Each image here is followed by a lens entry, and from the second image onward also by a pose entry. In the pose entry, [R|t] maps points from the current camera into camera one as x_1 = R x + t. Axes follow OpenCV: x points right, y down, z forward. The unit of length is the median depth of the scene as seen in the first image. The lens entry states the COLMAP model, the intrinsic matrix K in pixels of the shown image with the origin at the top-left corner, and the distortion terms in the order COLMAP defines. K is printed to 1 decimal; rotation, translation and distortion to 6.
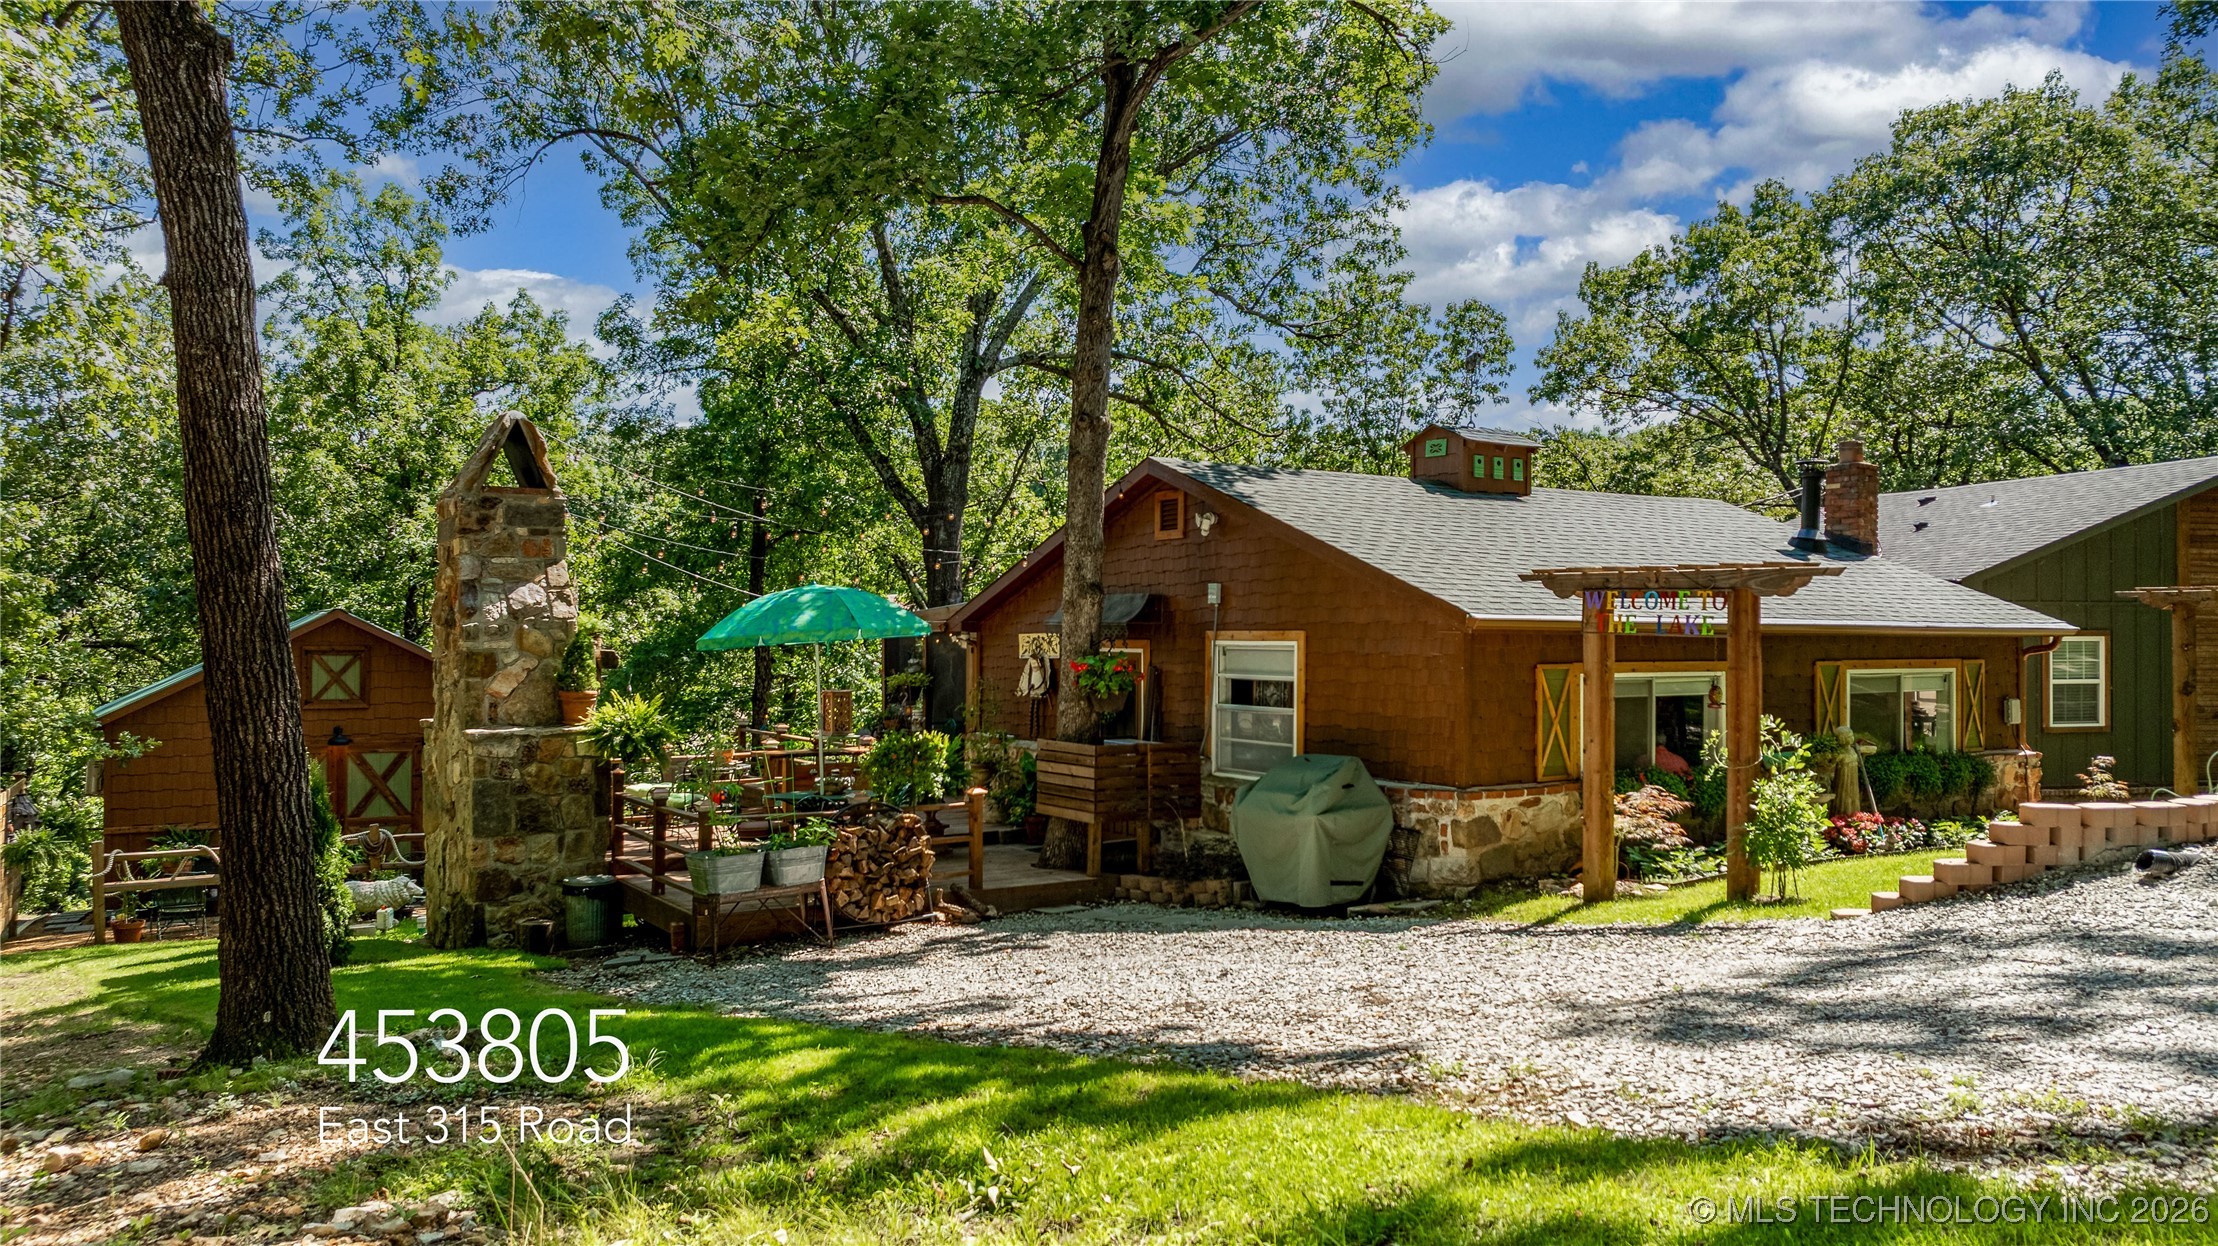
lens RADIAL K [[1545.5, 0, 1109.0], [0, 1545.5, 623.0], [0, 0, 1]] dist [-0.021970, -0.003106]
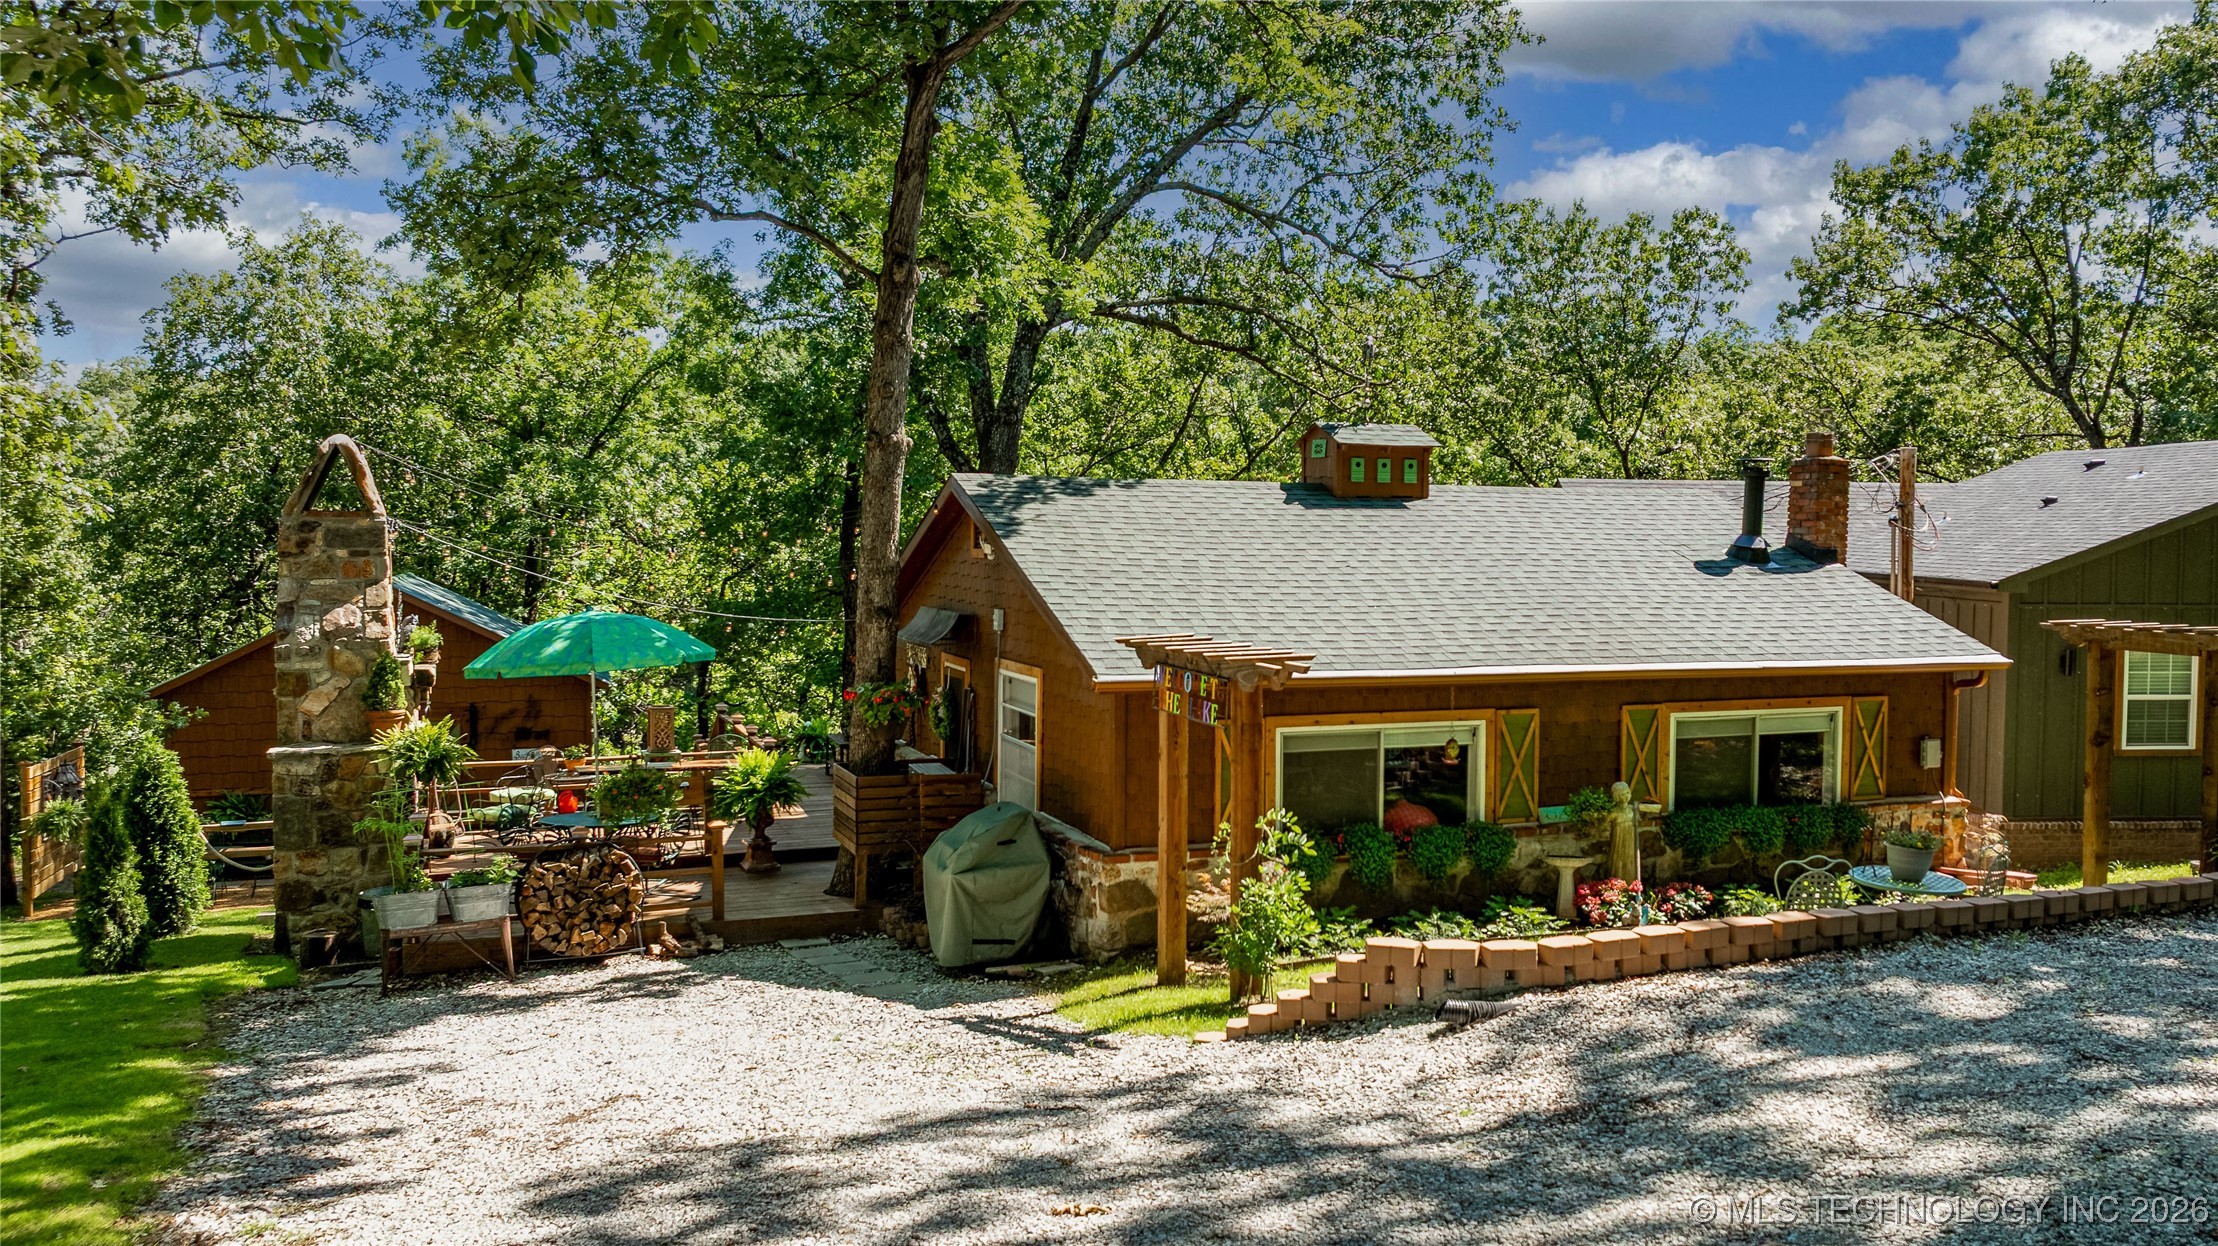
lens RADIAL K [[1696.2, 0, 1238.5], [0, 1696.2, 628.1], [0, 0, 1]] dist [-0.010496, -0.014911]
pose [[0.986880, 0.014482, -0.160807, 0.399452], [-0.004675, 0.998114, 0.061201, -0.082144], [0.161390, -0.059647, 0.985087, -0.024209]]
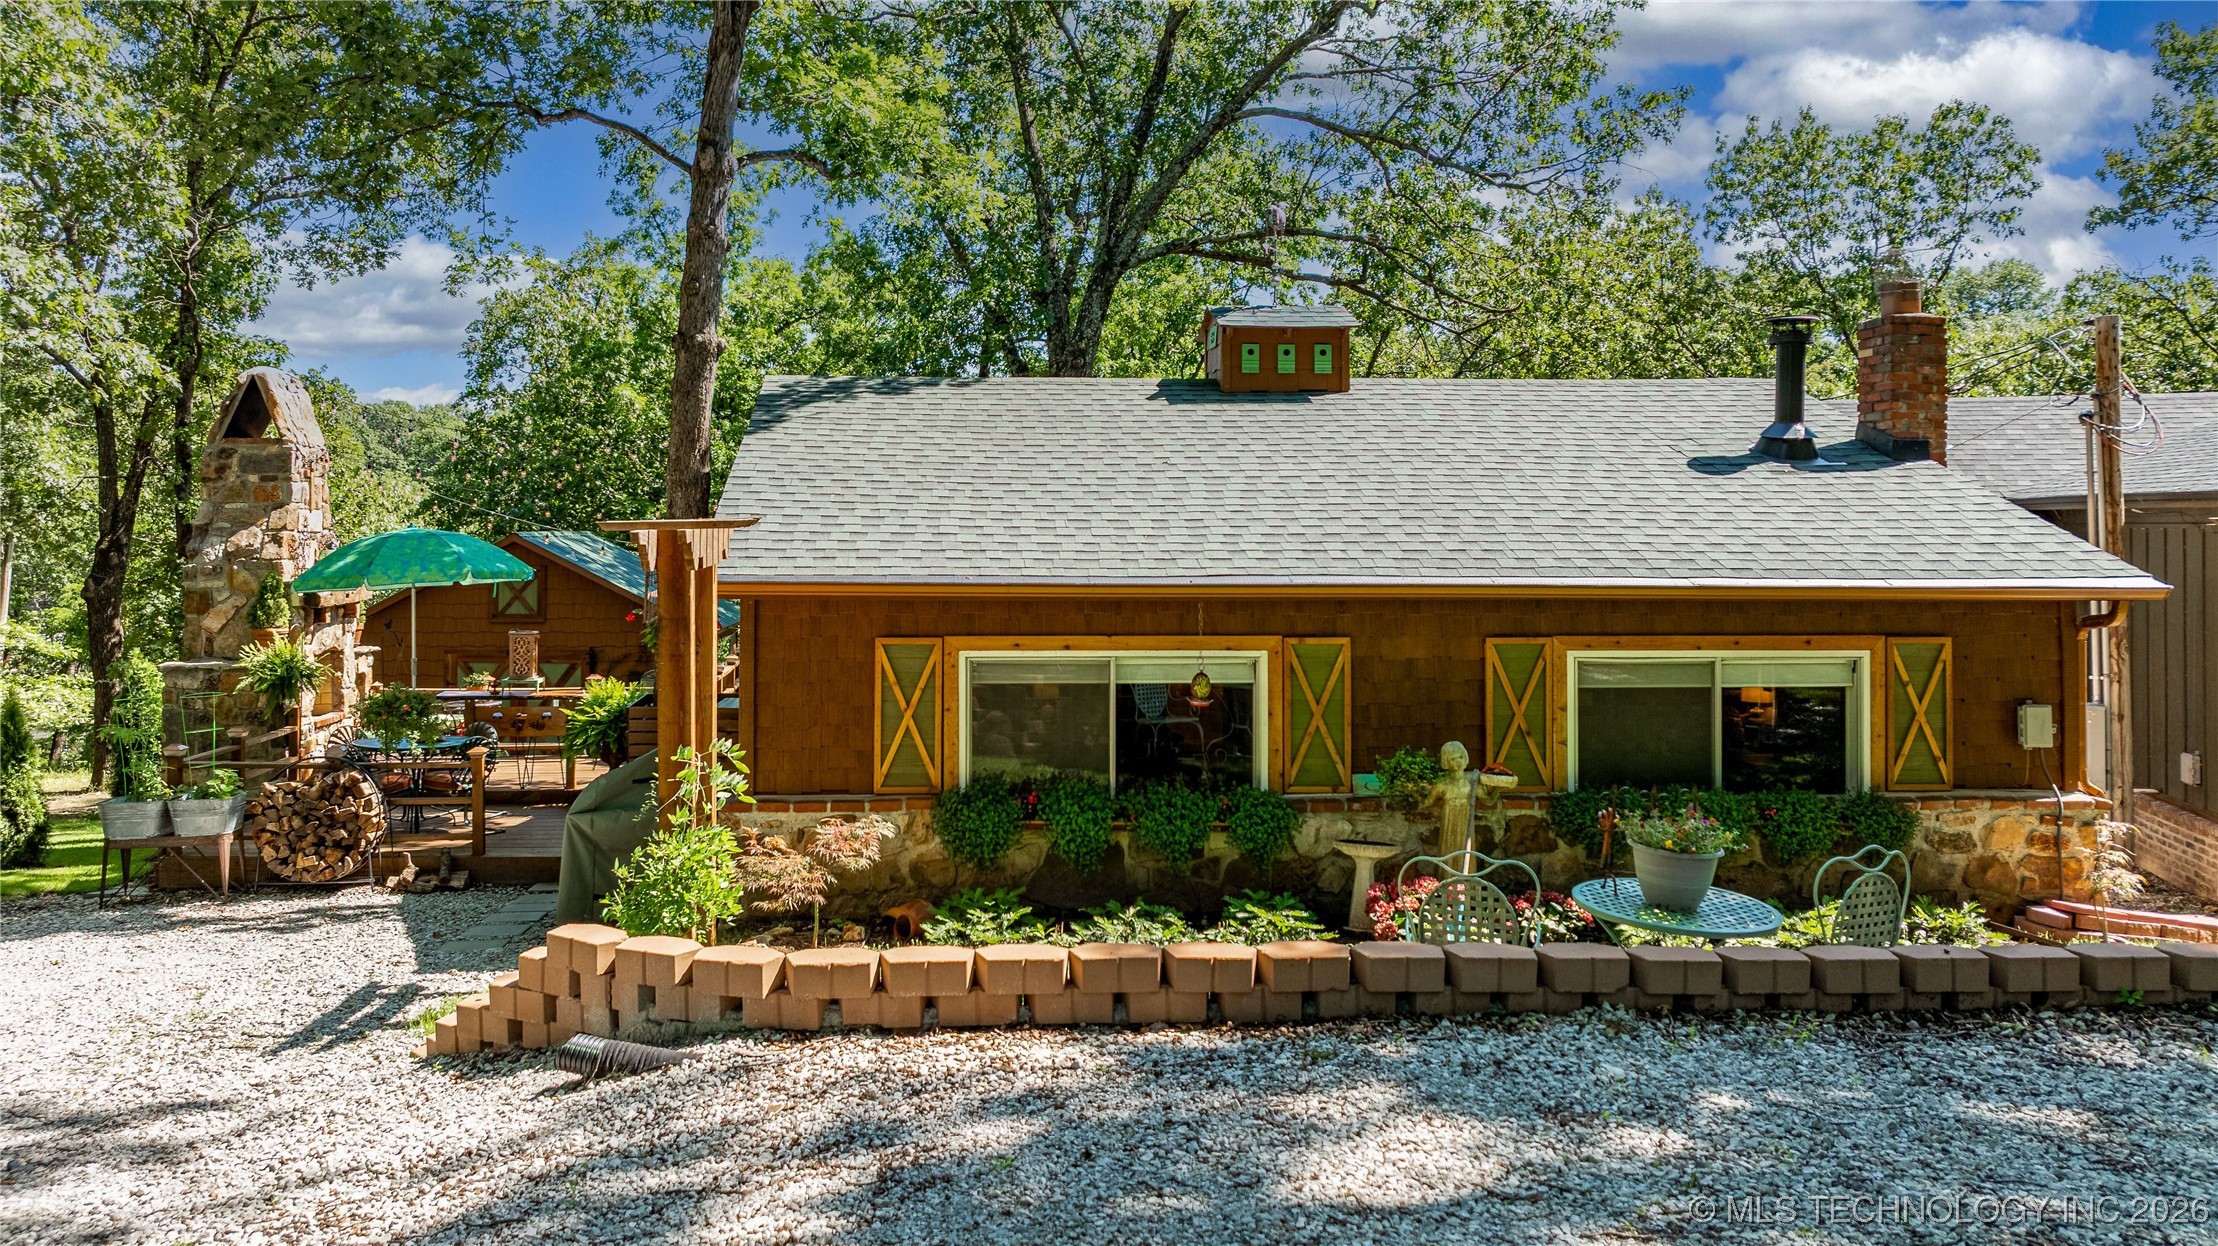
lens RADIAL K [[1570.8, 0, 983.2], [0, 1570.8, 523.5], [0, 0, 1]] dist [-0.012108, -0.000835]
pose [[0.860754, -0.004627, -0.509000, 0.621559], [0.005691, 0.999984, 0.000534, -0.025685], [0.508989, -0.003356, 0.860767, 0.317397]]
